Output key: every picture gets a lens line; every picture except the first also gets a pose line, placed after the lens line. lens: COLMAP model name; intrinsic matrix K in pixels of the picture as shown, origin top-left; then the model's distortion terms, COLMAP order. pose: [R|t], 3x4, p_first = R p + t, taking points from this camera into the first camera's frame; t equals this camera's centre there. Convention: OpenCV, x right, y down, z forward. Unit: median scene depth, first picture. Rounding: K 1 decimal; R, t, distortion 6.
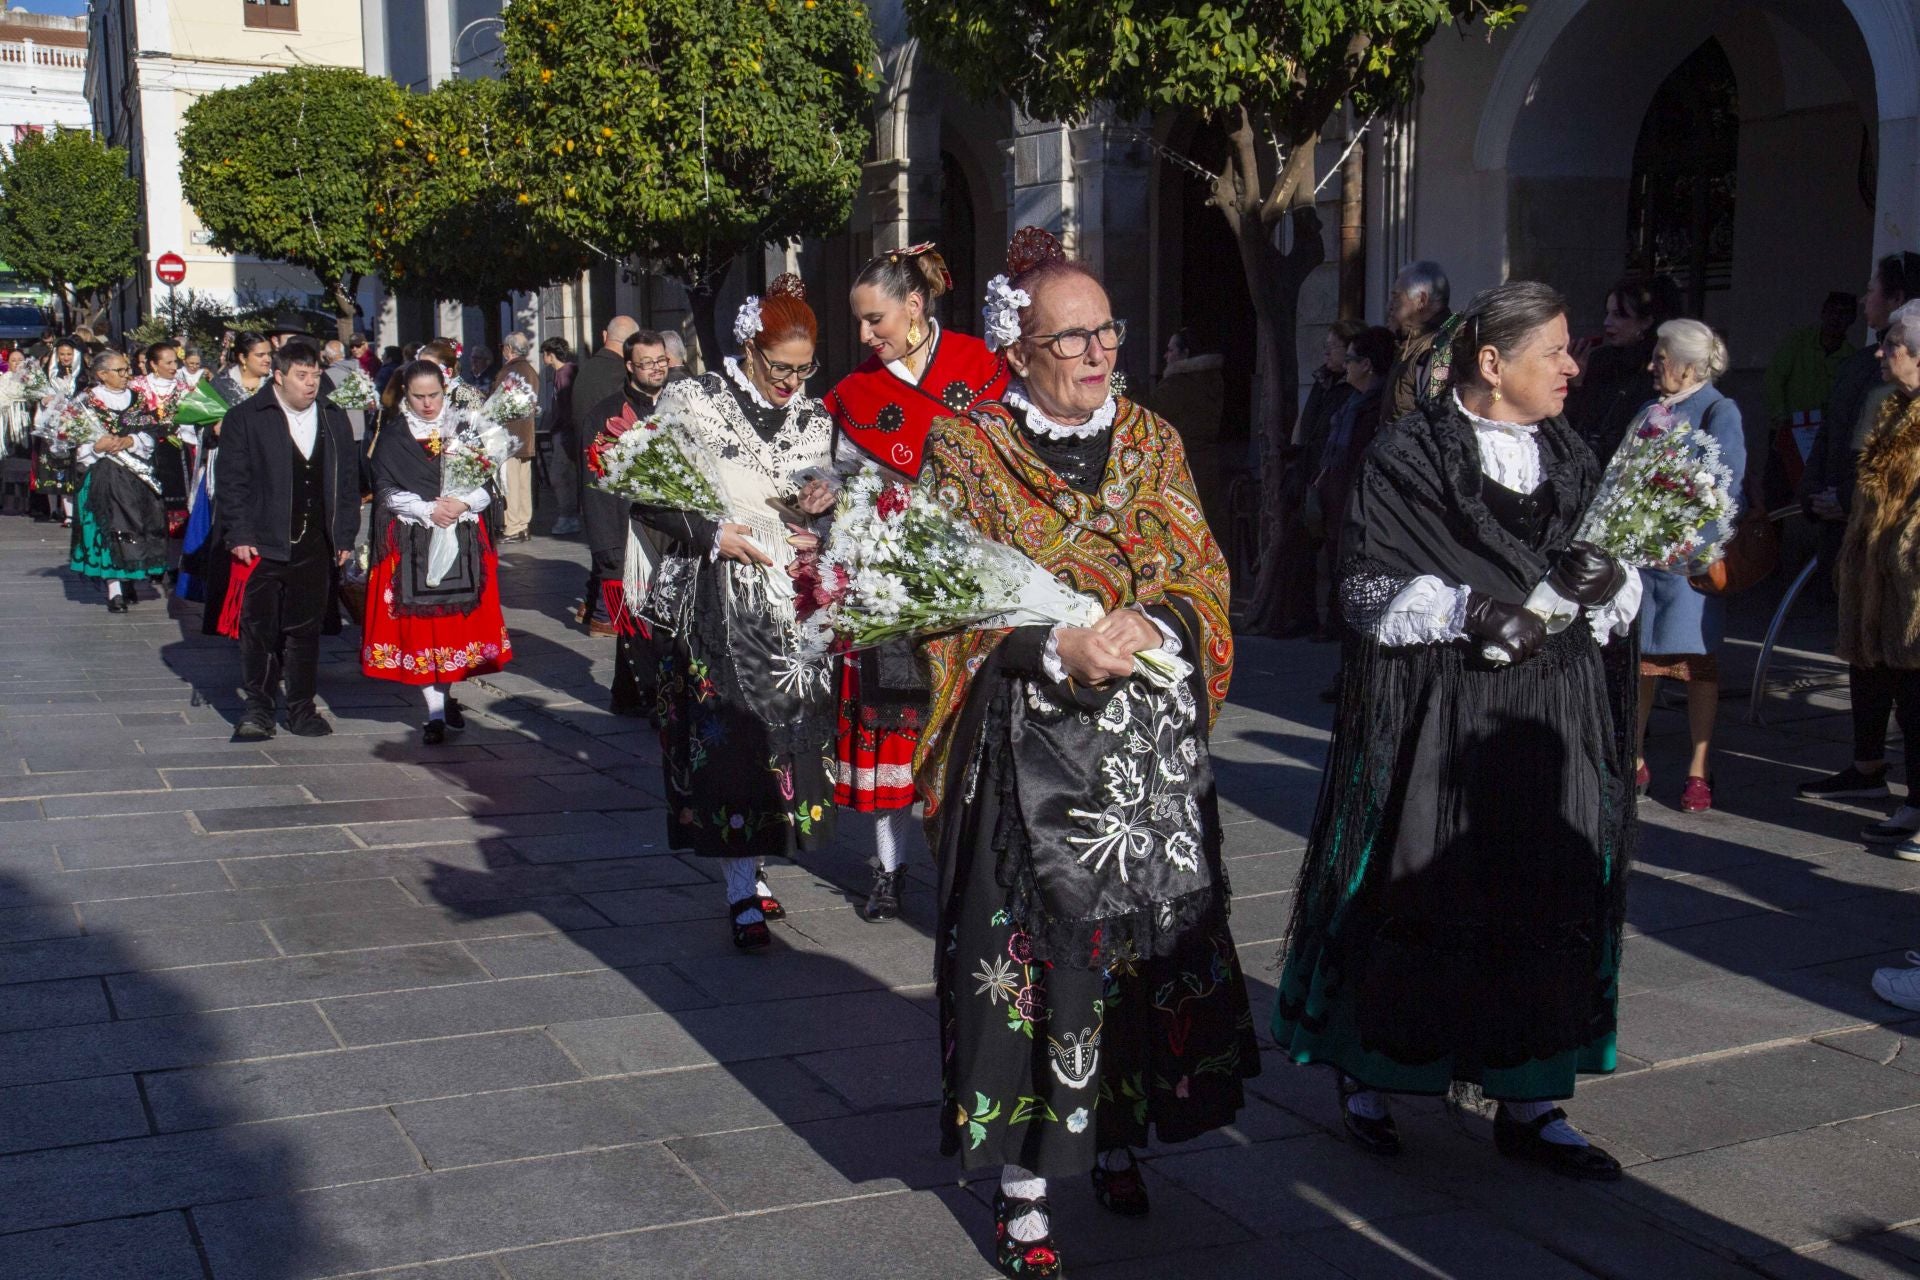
lens RADIAL K [[2270.4, 0, 970.8], [0, 2270.4, 650.9], [0, 0, 1]] dist [0.009443, 0.263947]
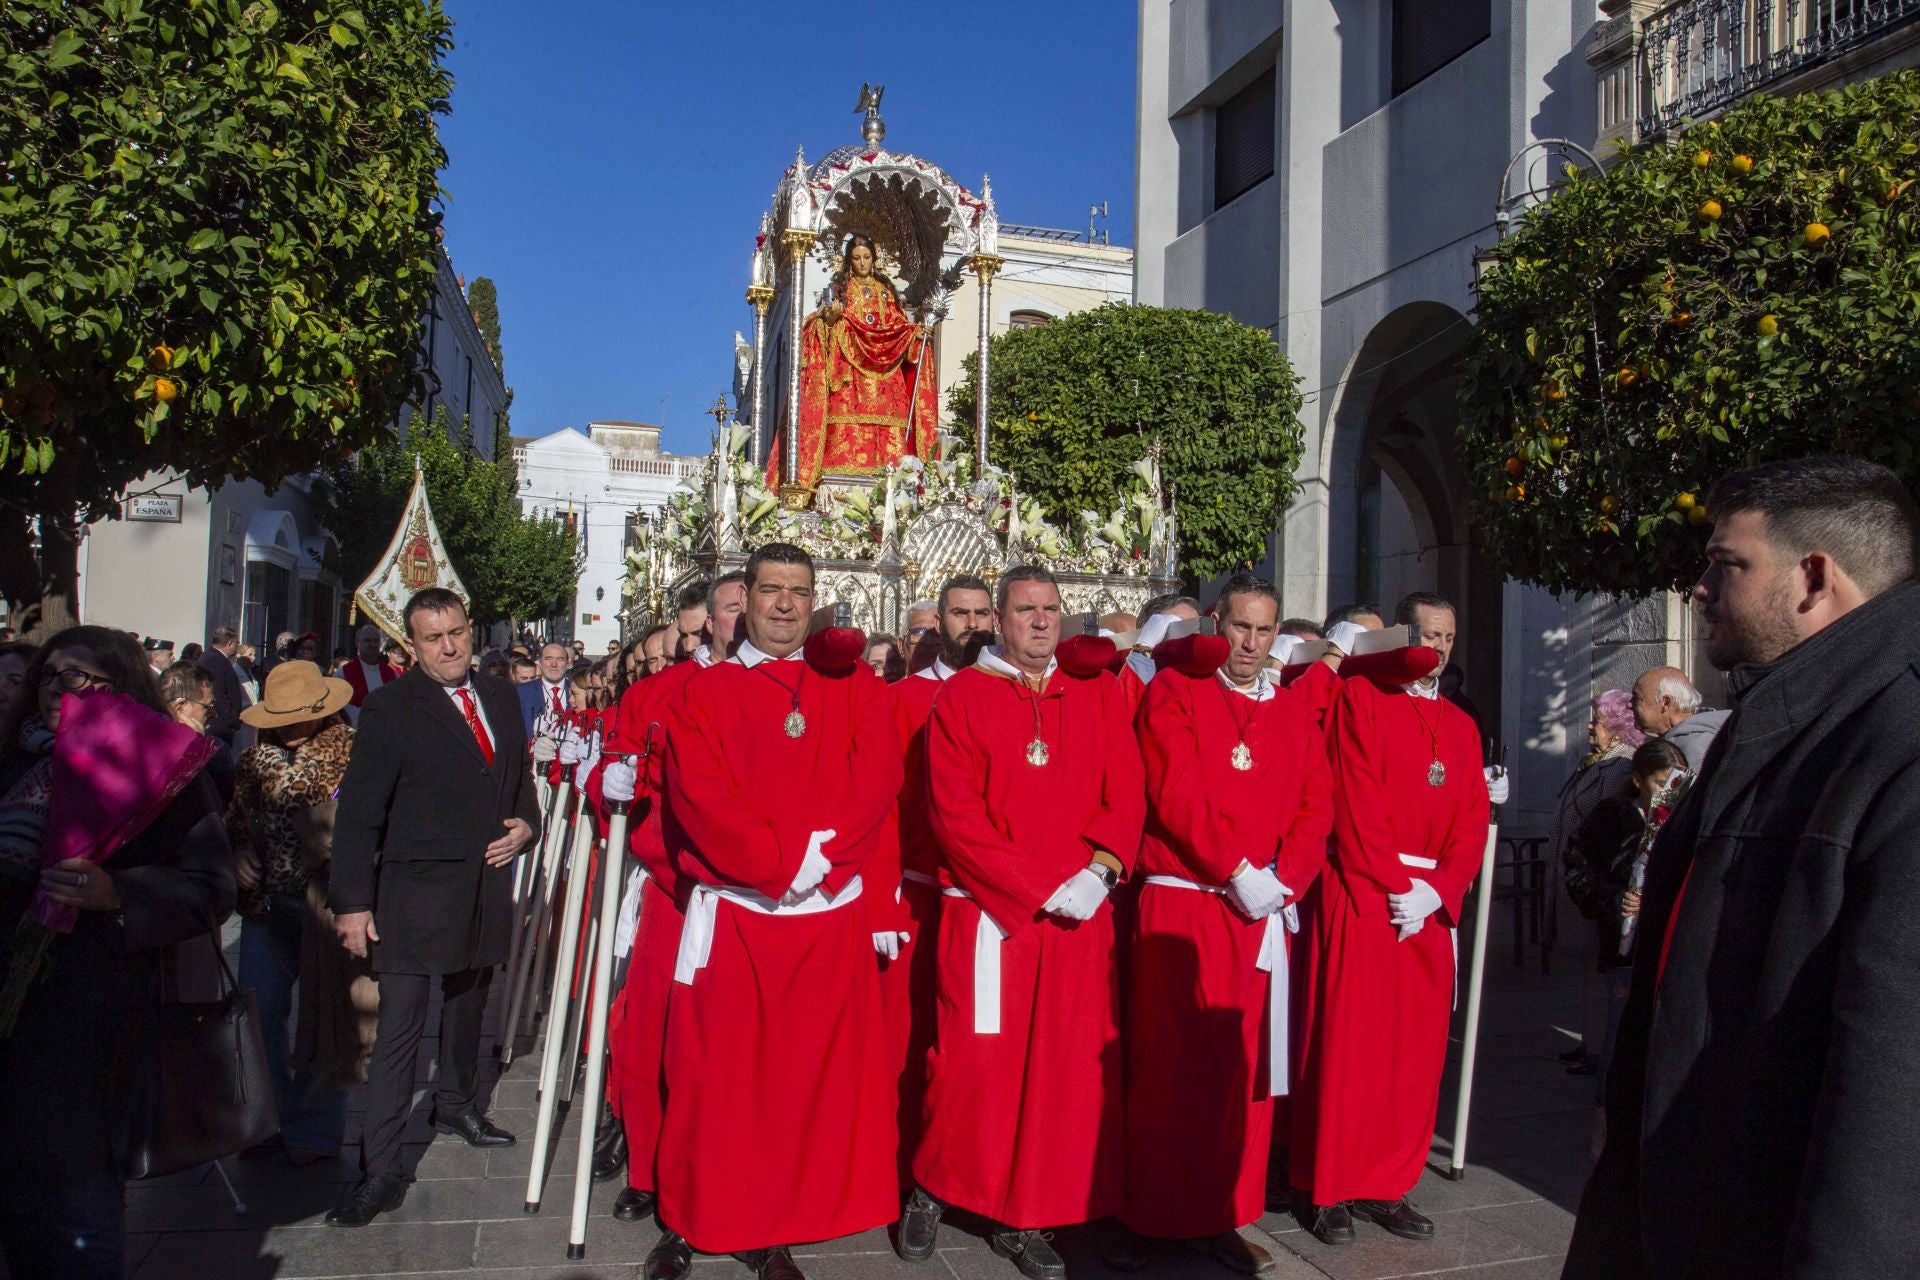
lens RADIAL K [[1532.8, 0, 960.0], [0, 1532.8, 640.0], [0, 0, 1]] dist [-0.091918, 0.107499]
pose [[0.984151, 0.021402, -0.176035, -0.432216], [-0.050650, 0.985262, -0.163380, -0.115866], [0.169944, 0.169707, 0.970731, 0.916598]]
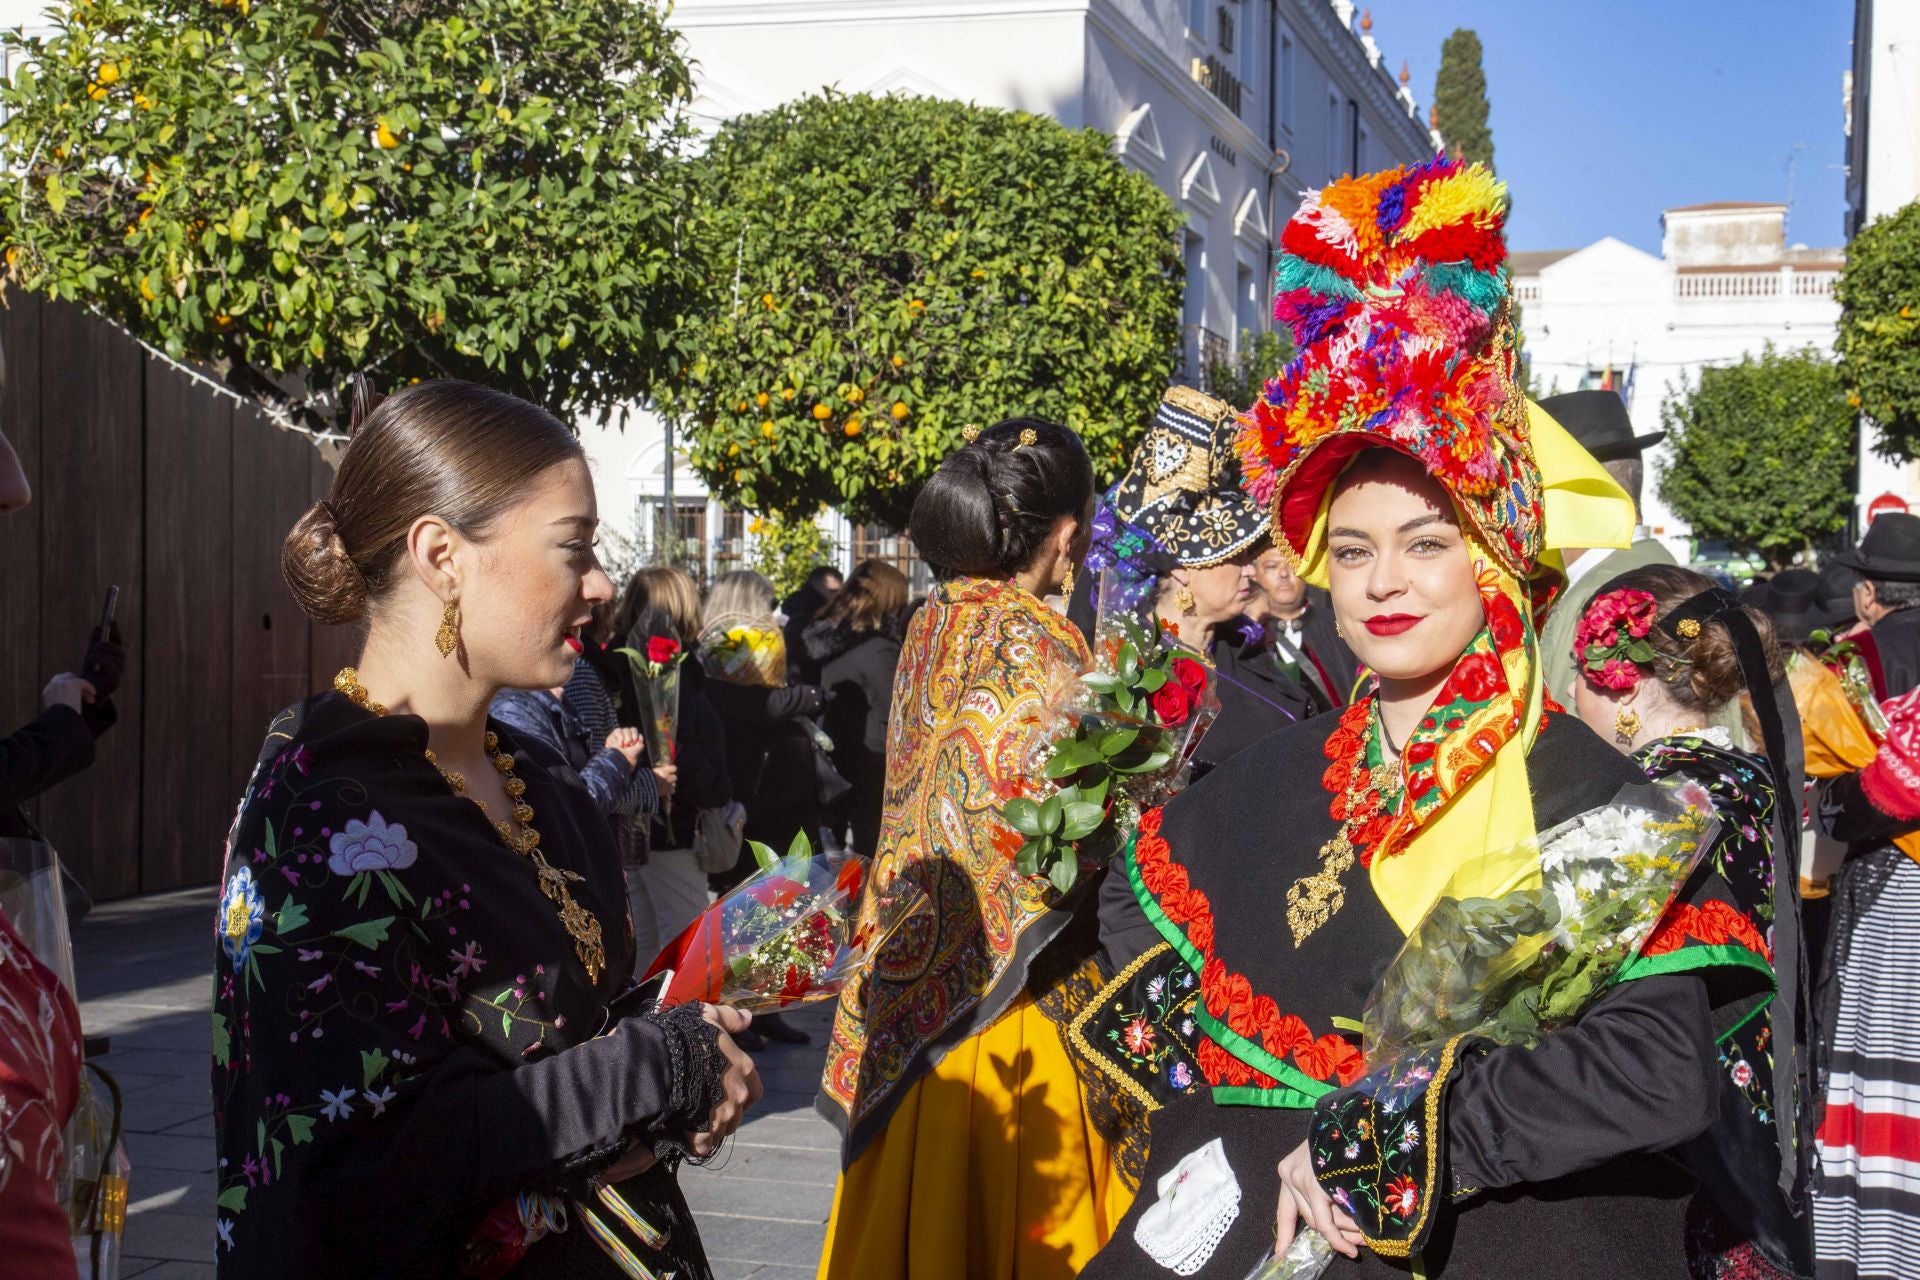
lens RADIAL K [[2565.3, 0, 961.2], [0, 2565.3, 663.9], [0, 0, 1]] dist [0.169655, 0.001627]
pose [[0.764151, 0.011504, -0.644934, -0.104311], [-0.088253, 0.992303, -0.086867, -0.061134], [0.638971, 0.123297, 0.759285, 0.518900]]
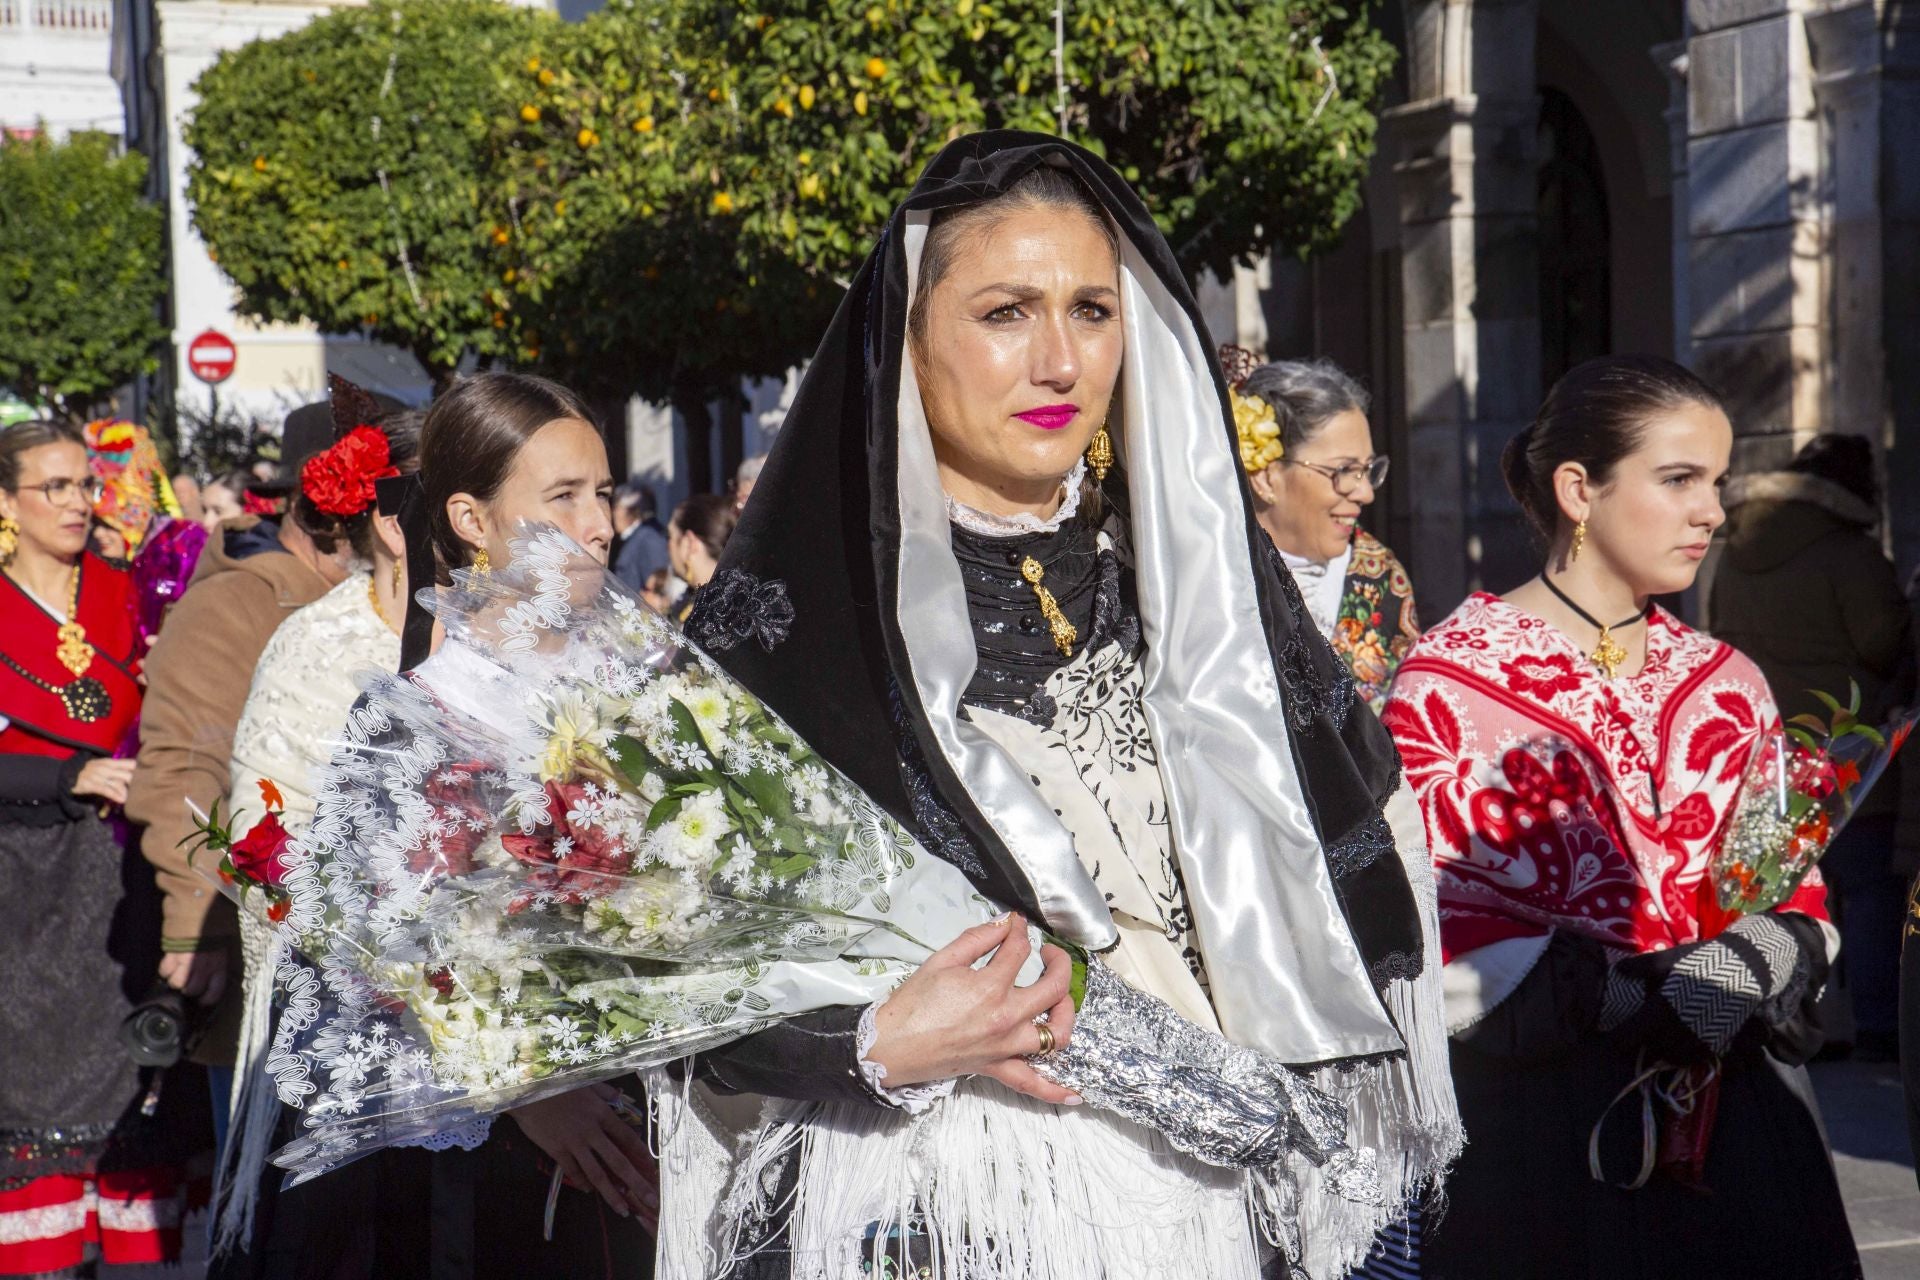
lens RADIAL K [[3917.7, 0, 960.0], [0, 3917.7, 640.0], [0, 0, 1]] dist [0.312616, 0.244511]
pose [[0.986428, -0.016887, -0.163326, 0.002468], [0.002667, 0.996214, -0.086895, -0.020292], [0.164175, 0.085280, 0.982738, 0.131064]]
